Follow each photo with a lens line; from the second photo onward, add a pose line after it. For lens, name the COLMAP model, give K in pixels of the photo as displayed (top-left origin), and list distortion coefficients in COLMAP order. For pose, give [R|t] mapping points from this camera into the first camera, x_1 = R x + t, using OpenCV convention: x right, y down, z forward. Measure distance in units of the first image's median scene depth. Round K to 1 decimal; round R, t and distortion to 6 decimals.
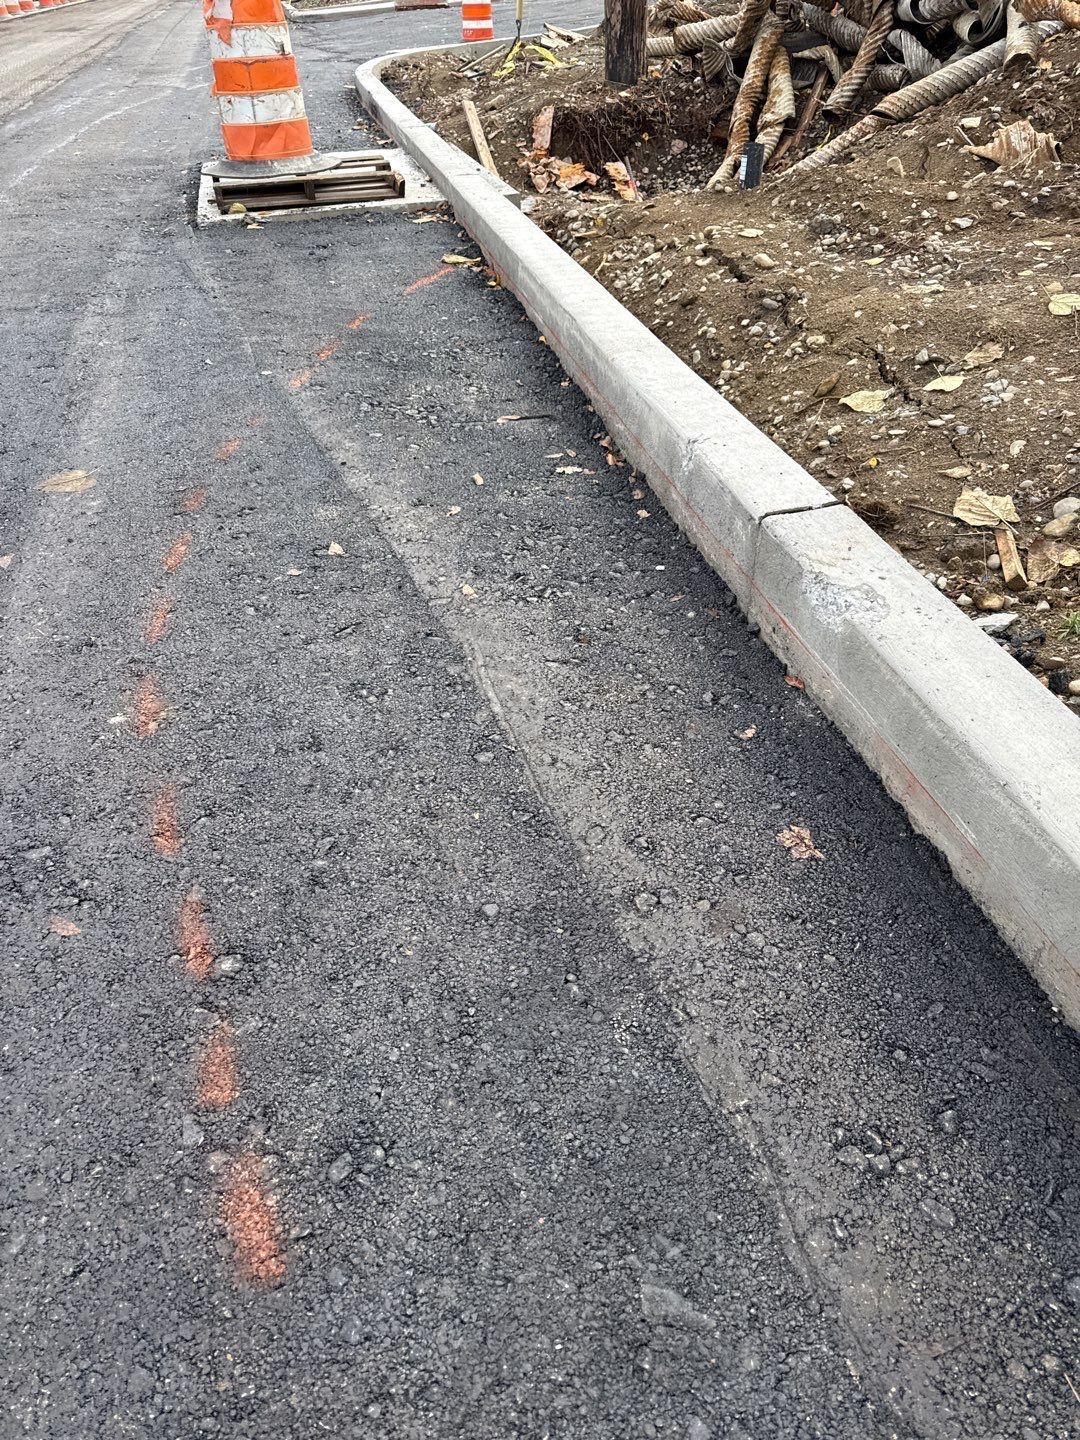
lens RADIAL K [[985.6, 0, 548.5], [0, 985.6, 723.2], [0, 0, 1]] dist [0.075391, -0.097405]
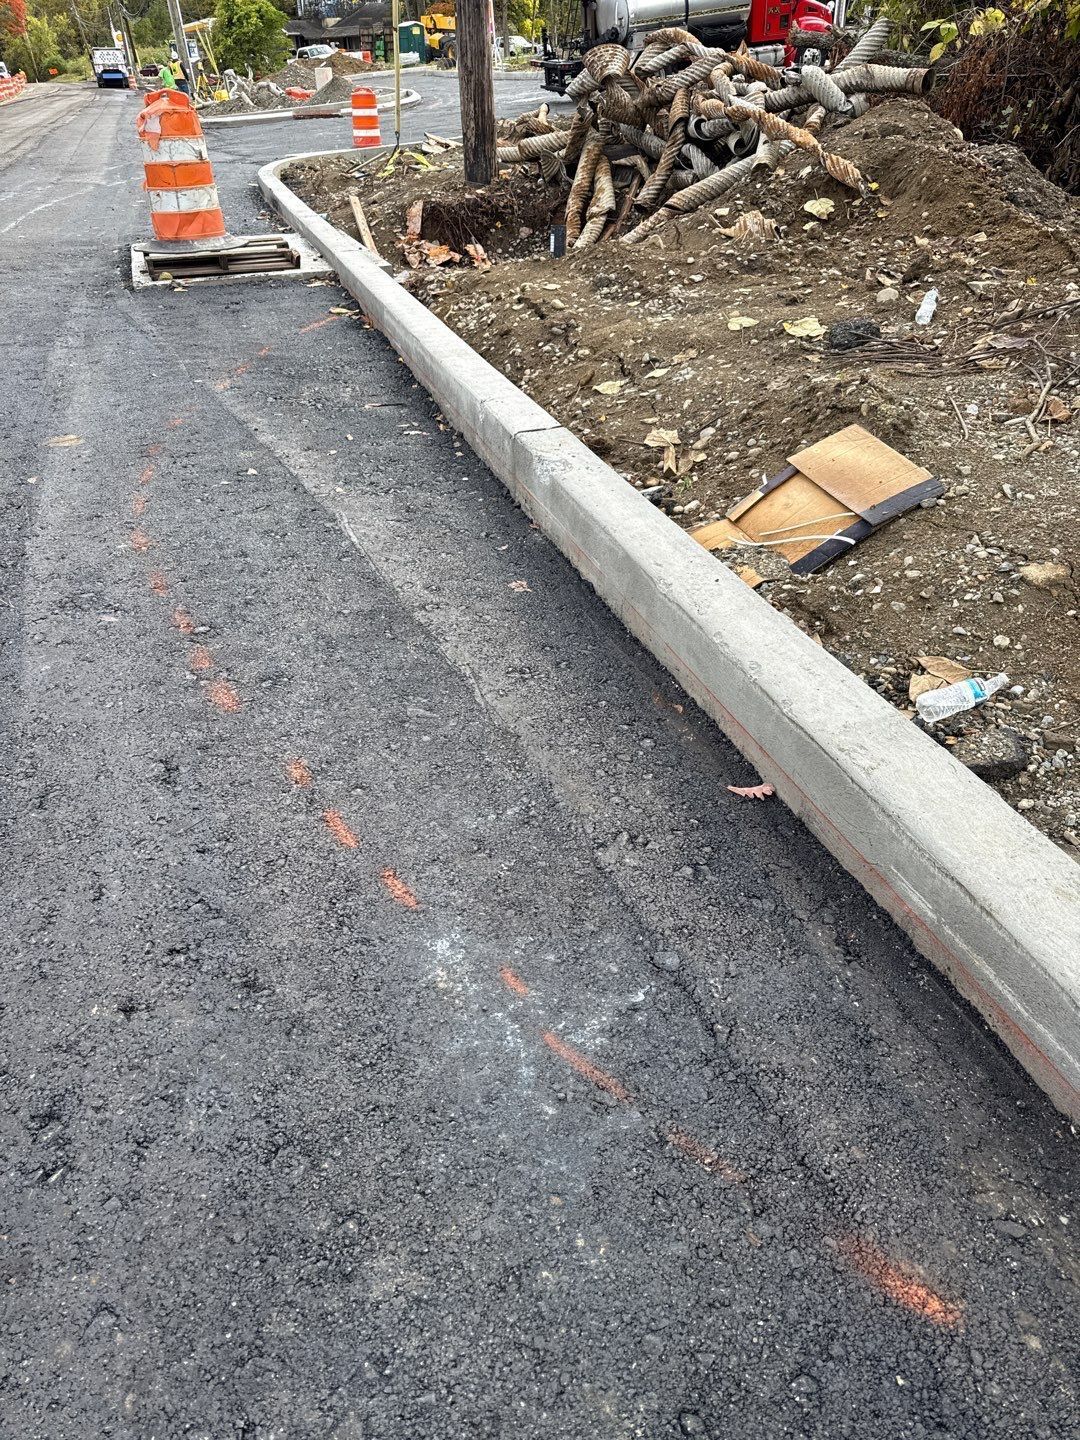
lens RADIAL K [[1042.2, 0, 540.0], [0, 1042.2, 720.0], [0, 0, 1]] dist [0.097937, -0.152557]
pose [[0.997269, -0.030192, 0.067408, 0.065399], [0.036683, 0.994585, -0.097239, 0.234669], [-0.064107, 0.099446, 0.992976, -0.372436]]
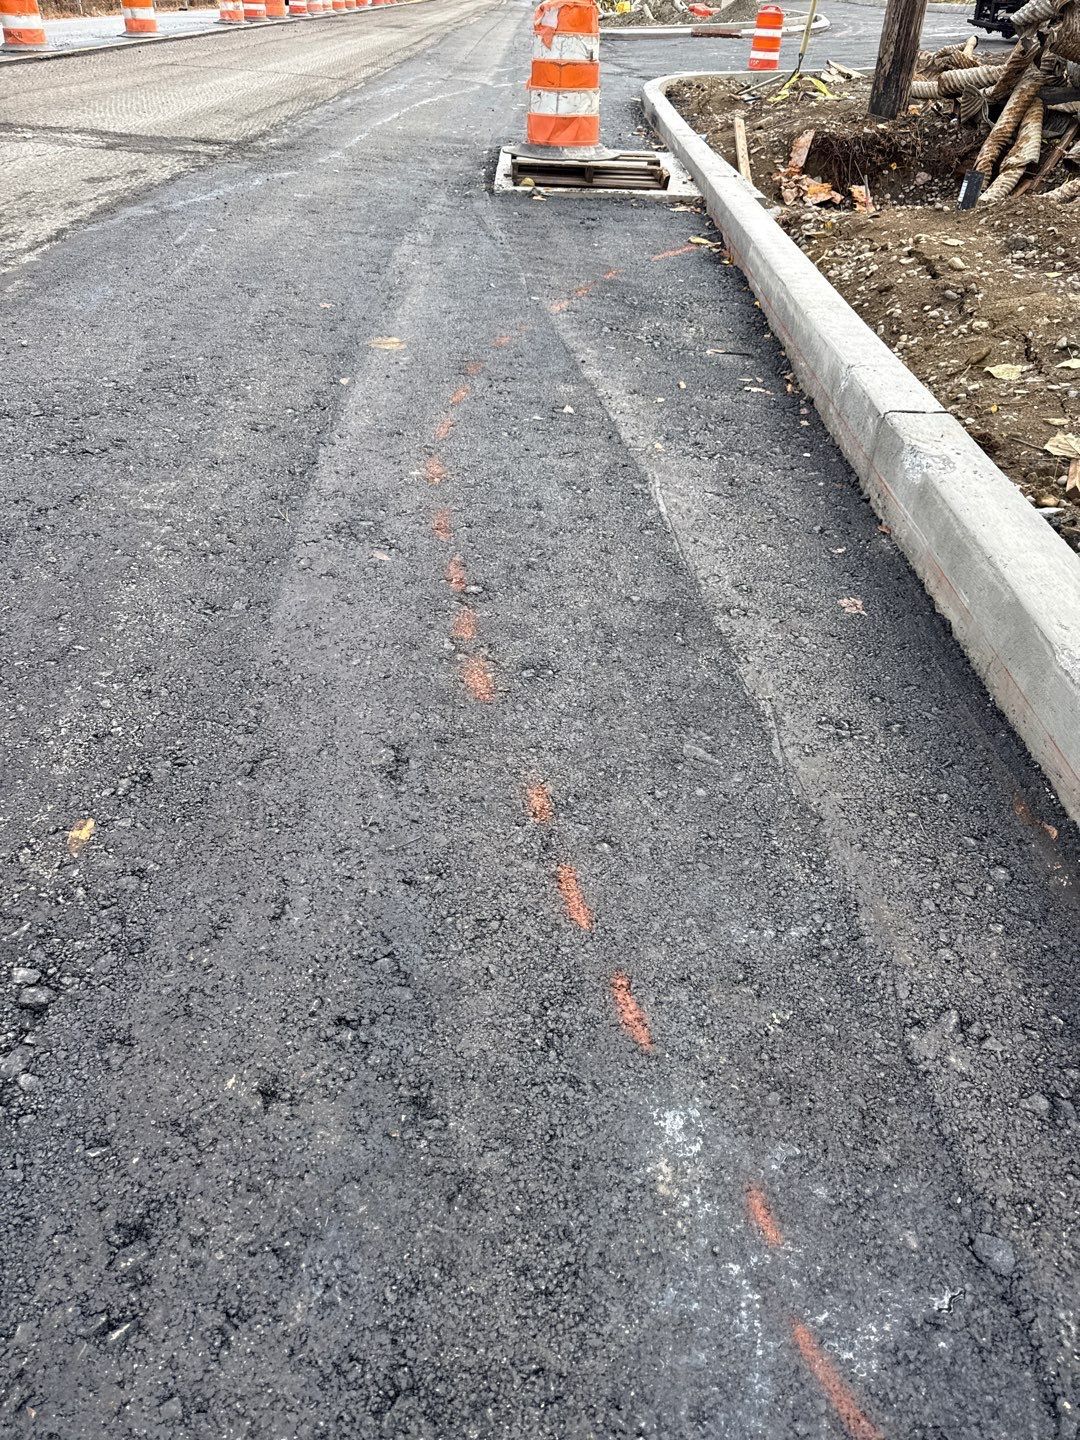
lens RADIAL K [[1004.0, 0, 534.8], [0, 1004.0, 737.7], [0, 0, 1]] dist [0.061250, -0.065632]
pose [[0.966392, 0.200709, -0.160630, 0.033741], [-0.203607, 0.979051, -0.001618, 0.173537], [0.156940, 0.034269, 0.987013, -0.227946]]
